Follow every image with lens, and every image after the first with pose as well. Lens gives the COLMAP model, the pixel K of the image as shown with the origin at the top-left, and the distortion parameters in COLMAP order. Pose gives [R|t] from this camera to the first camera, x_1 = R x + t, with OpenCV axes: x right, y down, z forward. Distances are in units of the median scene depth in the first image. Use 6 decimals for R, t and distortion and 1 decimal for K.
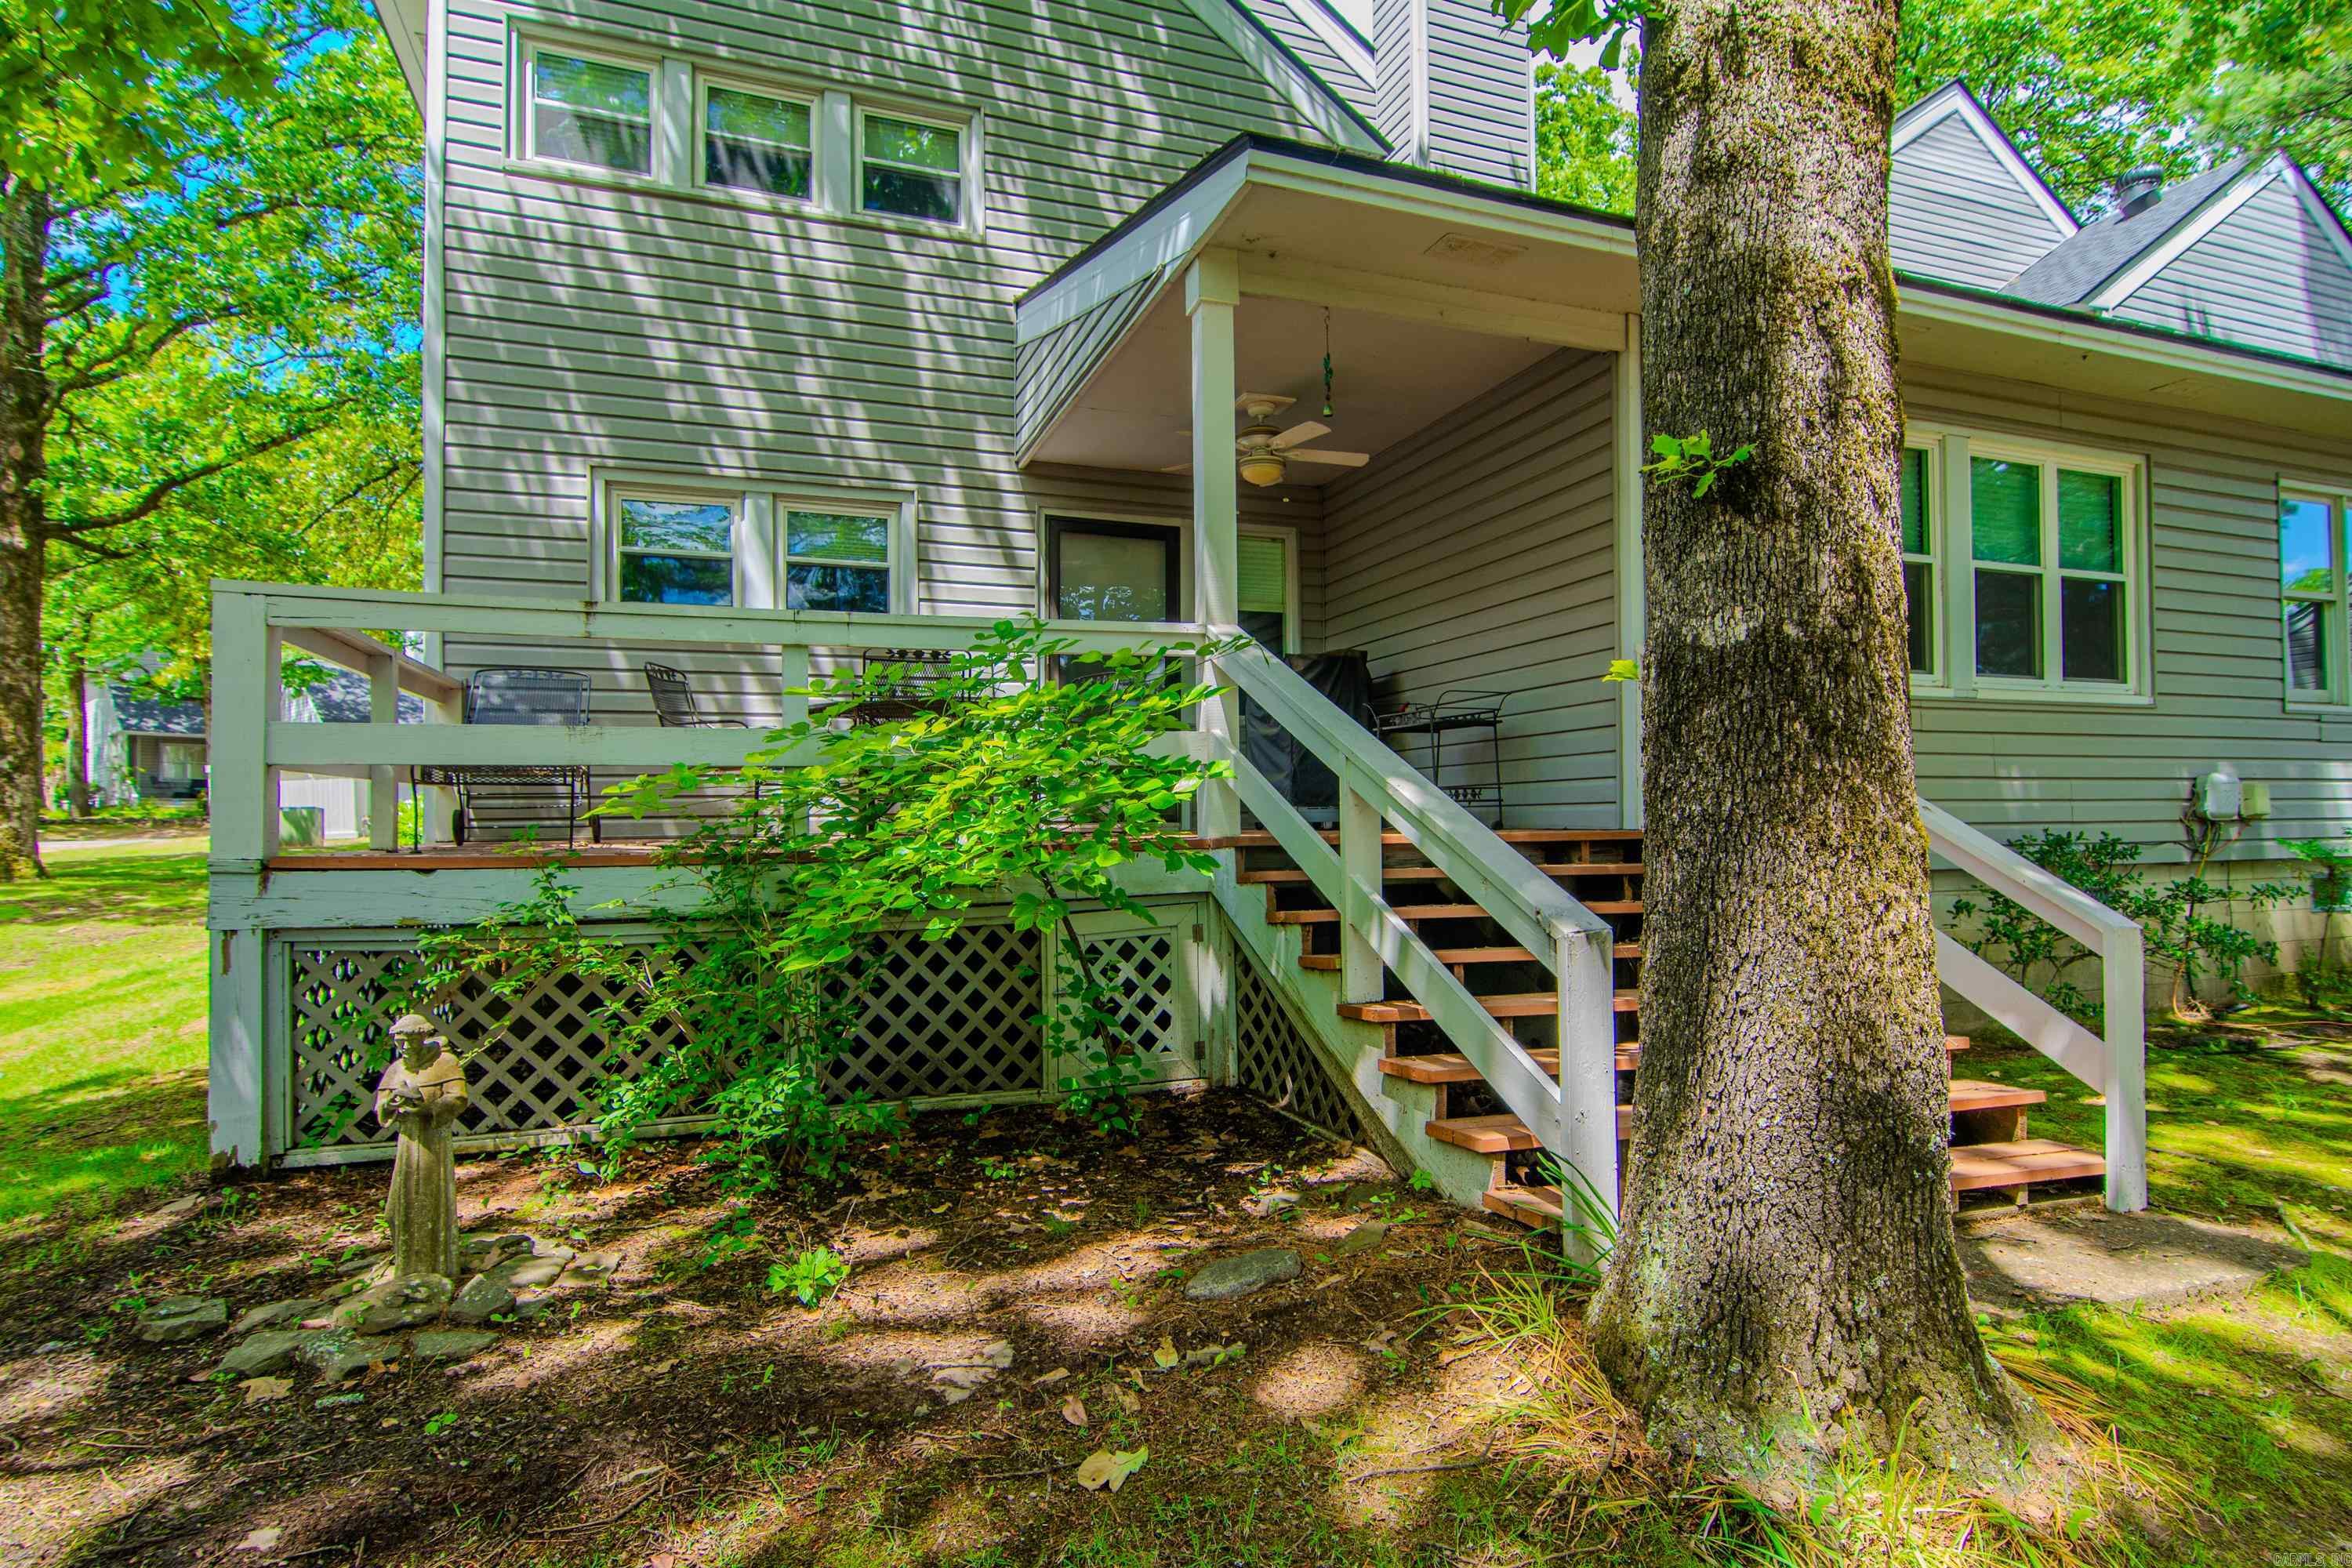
lens RADIAL K [[1207.2, 0, 1180.6], [0, 1207.2, 796.3], [0, 0, 1]] dist [-0.002794, 0.000366]
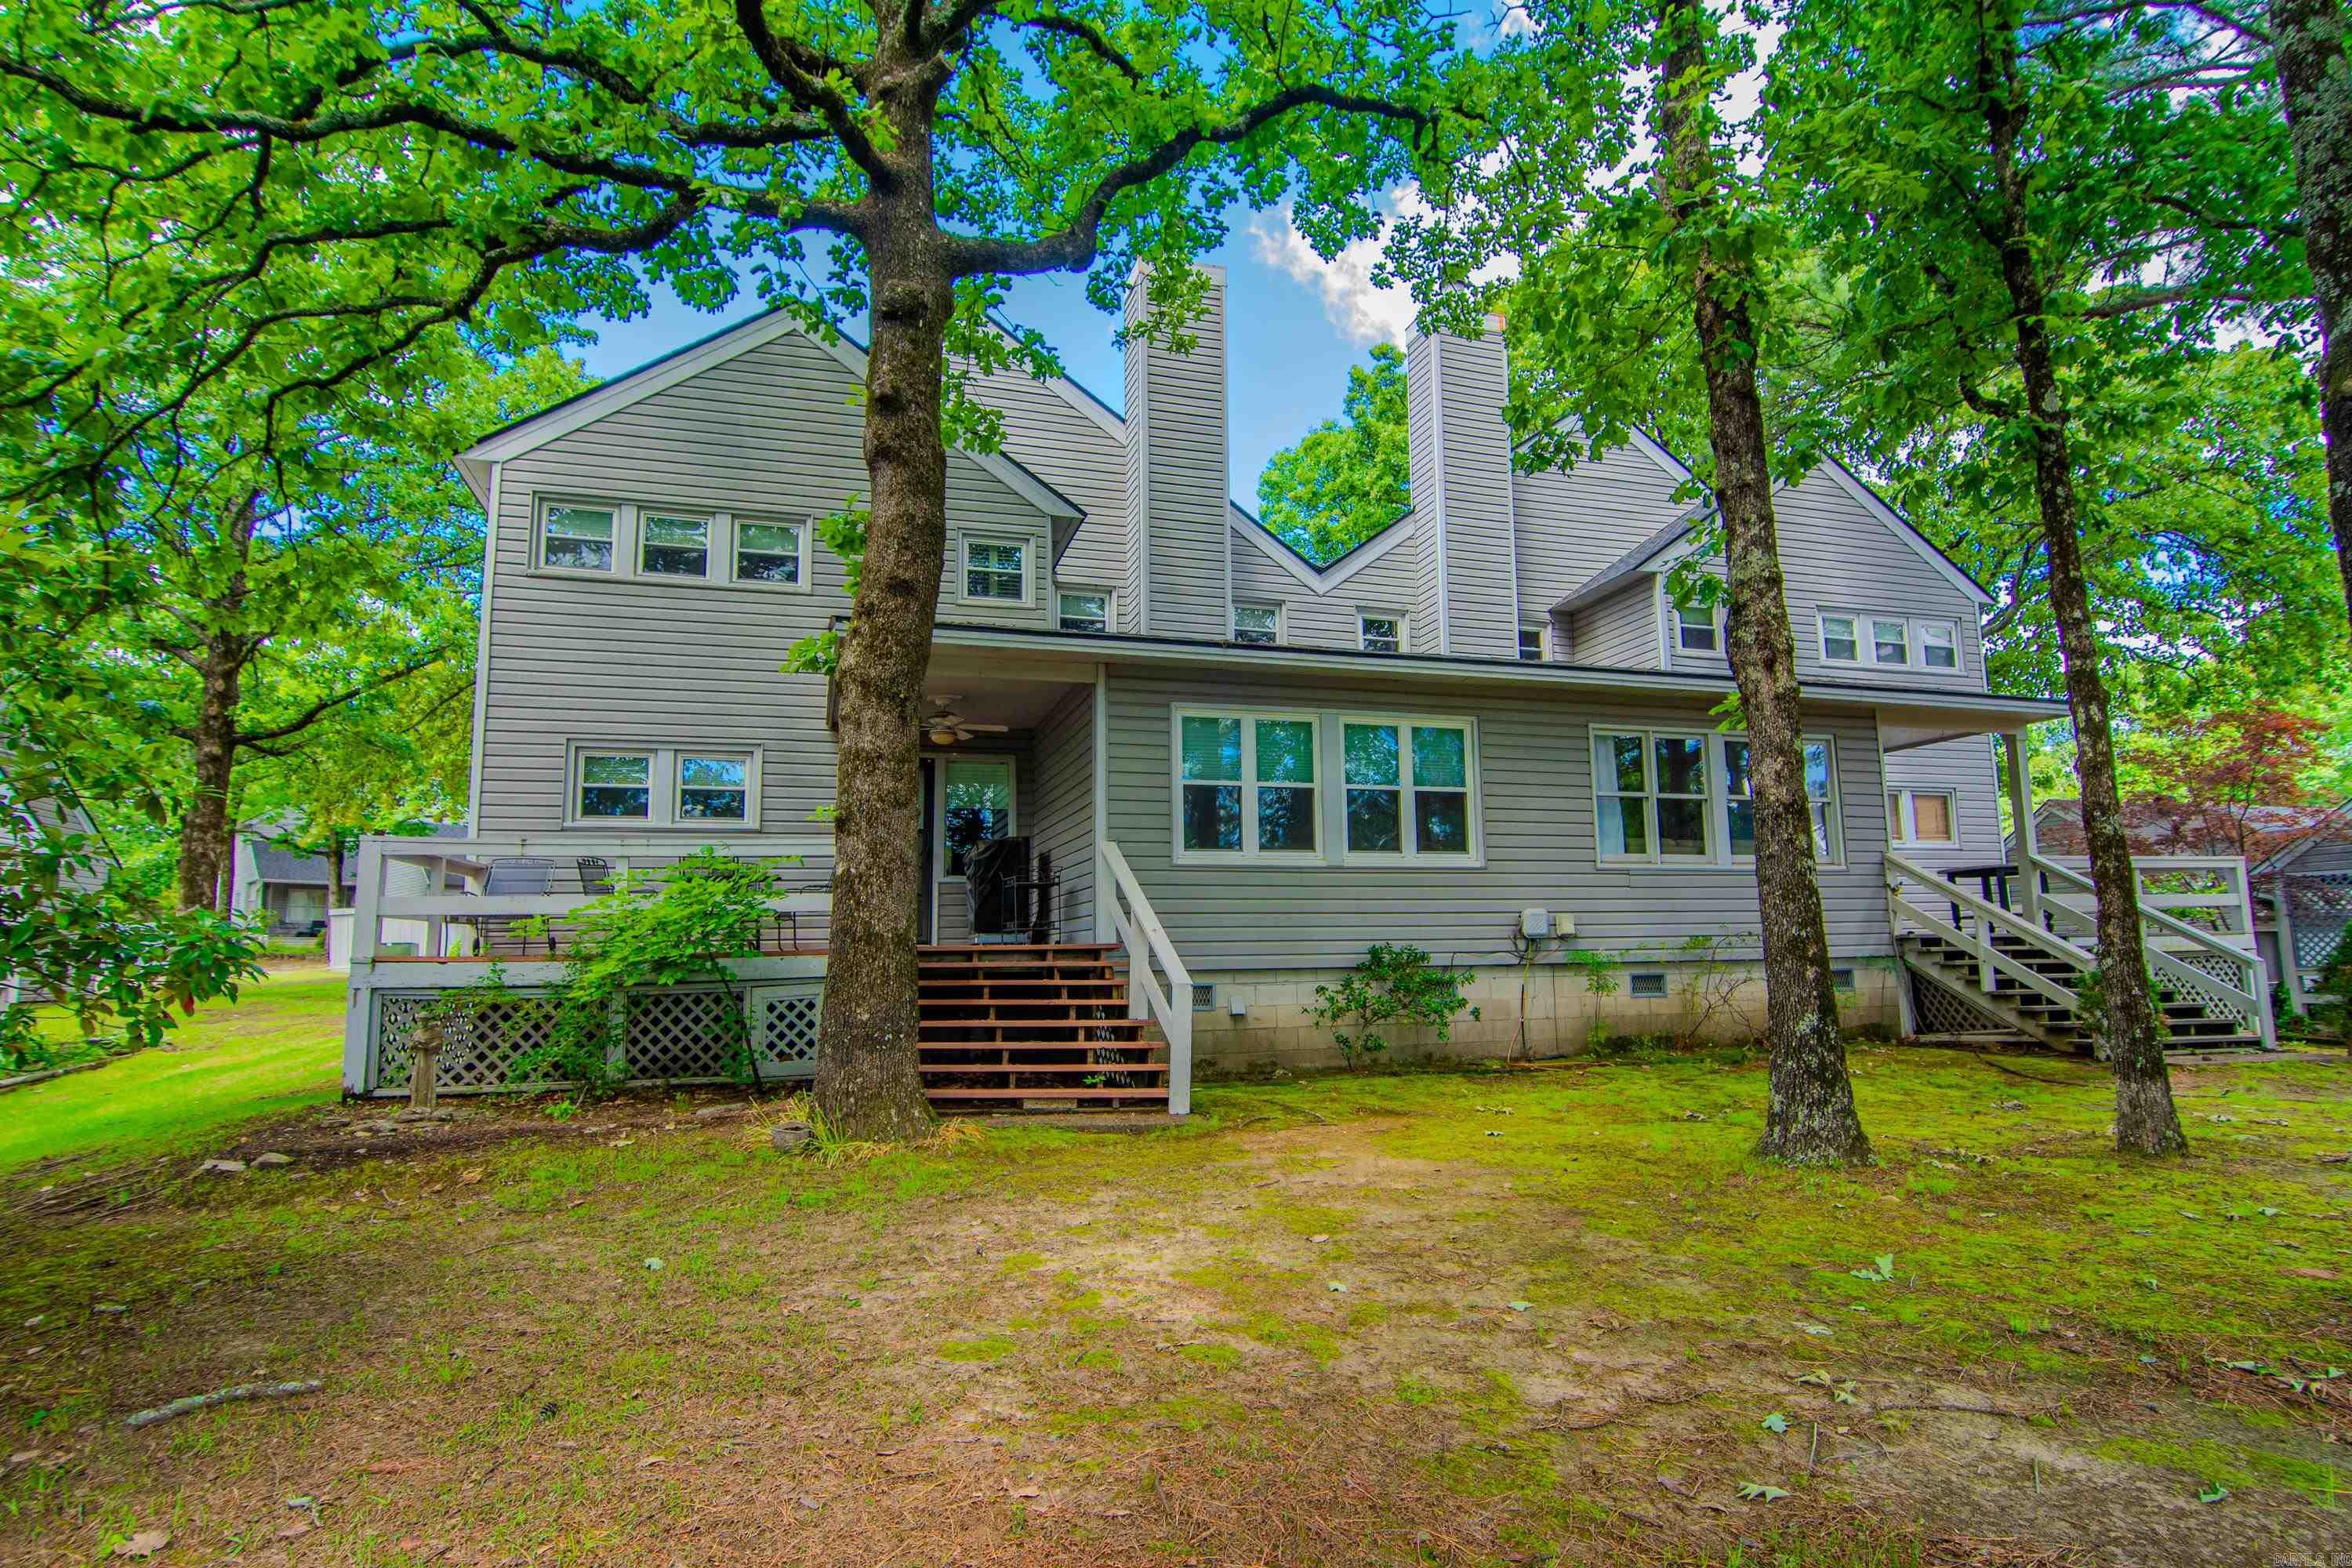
lens RADIAL K [[1207.2, 0, 1180.6], [0, 1207.2, 796.3], [0, 0, 1]] dist [-0.002794, 0.000366]
pose [[0.998011, -0.014383, -0.061383, 0.520464], [0.007534, 0.993861, -0.110378, 0.007012], [0.062594, 0.109696, 0.991992, -0.688687]]
